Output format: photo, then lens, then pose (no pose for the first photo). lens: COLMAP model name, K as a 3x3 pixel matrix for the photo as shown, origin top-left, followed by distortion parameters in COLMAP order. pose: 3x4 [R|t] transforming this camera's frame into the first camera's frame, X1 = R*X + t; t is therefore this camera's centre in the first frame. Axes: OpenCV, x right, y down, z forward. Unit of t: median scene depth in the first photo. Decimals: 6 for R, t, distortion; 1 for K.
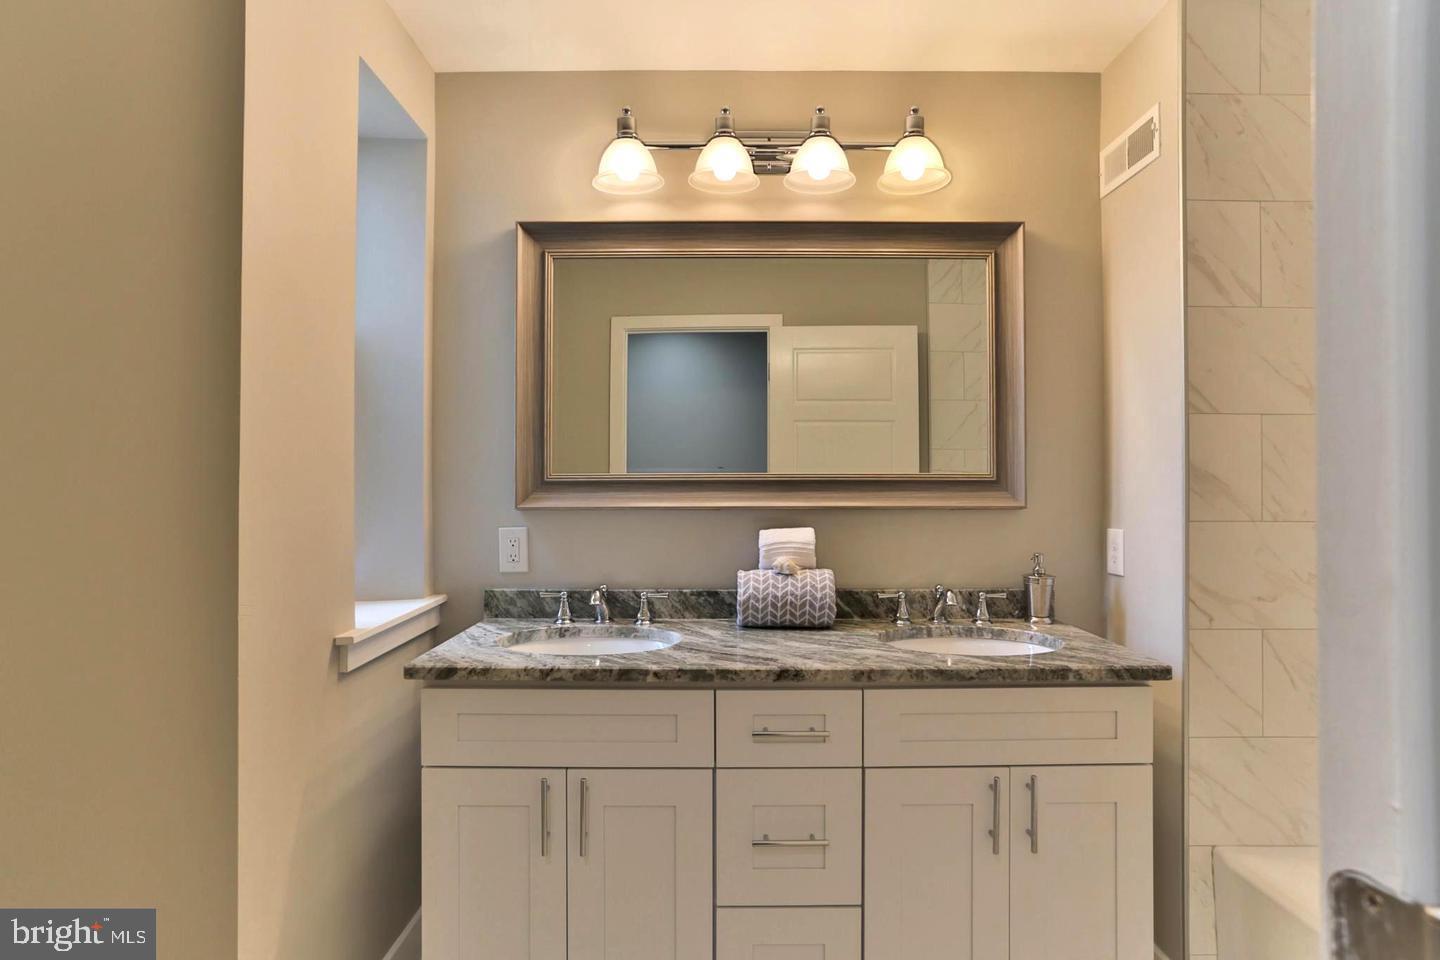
lens RADIAL K [[739.8, 0, 743.6], [0, 739.8, 470.4], [0, 0, 1]] dist [-0.006549, 0.000830]
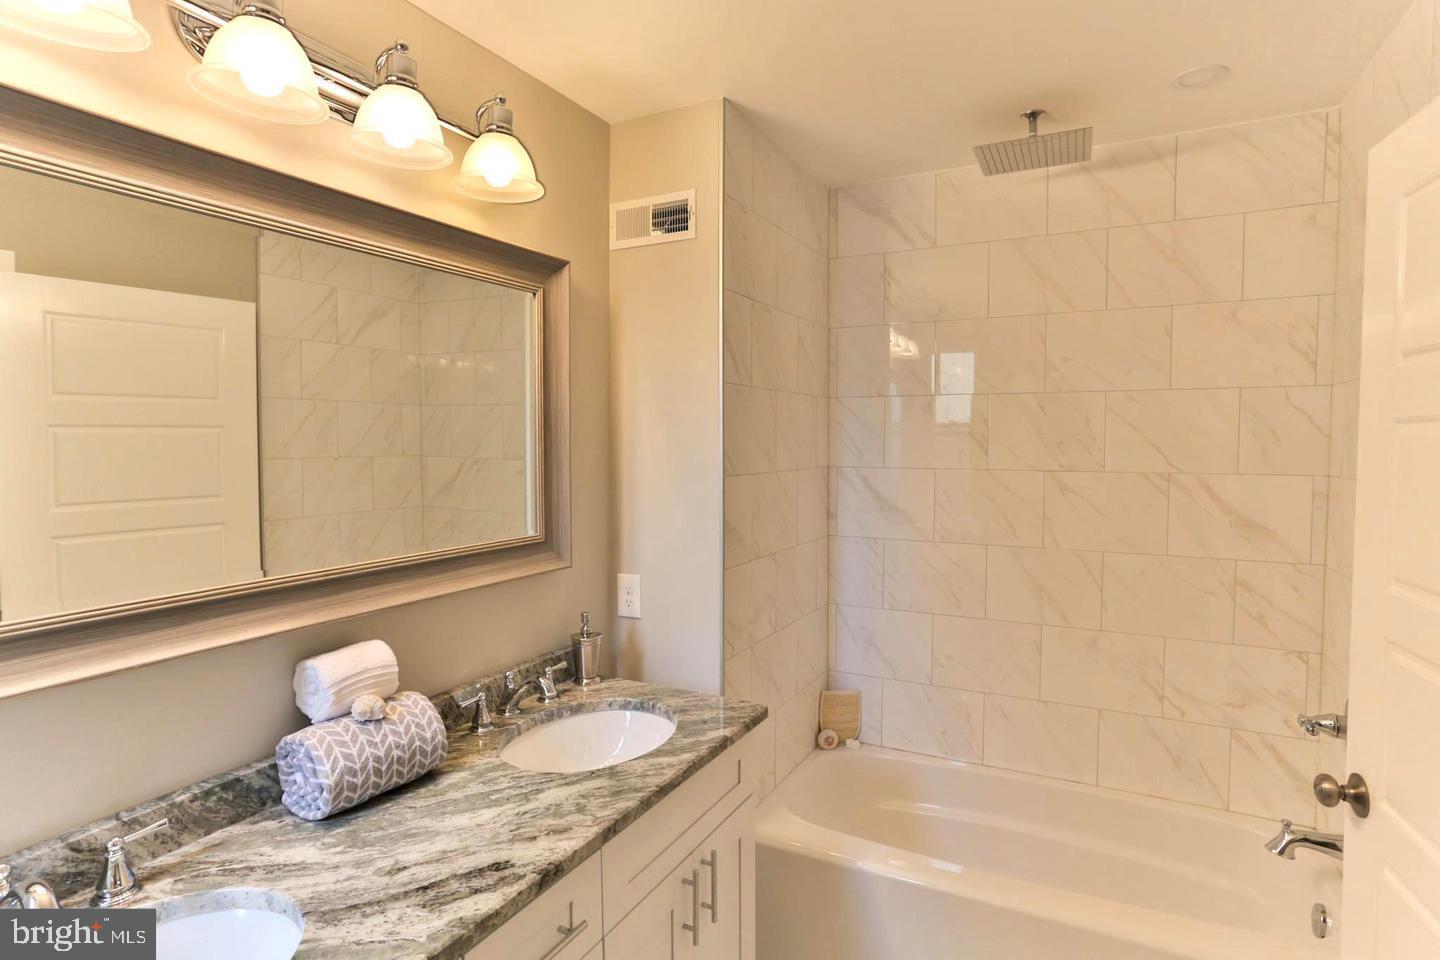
lens RADIAL K [[751.0, 0, 722.0], [0, 751.0, 473.1], [0, 0, 1]] dist [-0.055617, 0.043769]
pose [[0.497862, -0.039214, 0.866370, -0.363244], [-0.014964, 0.998440, 0.053790, -0.128811], [-0.867127, -0.039744, 0.496498, 0.370926]]
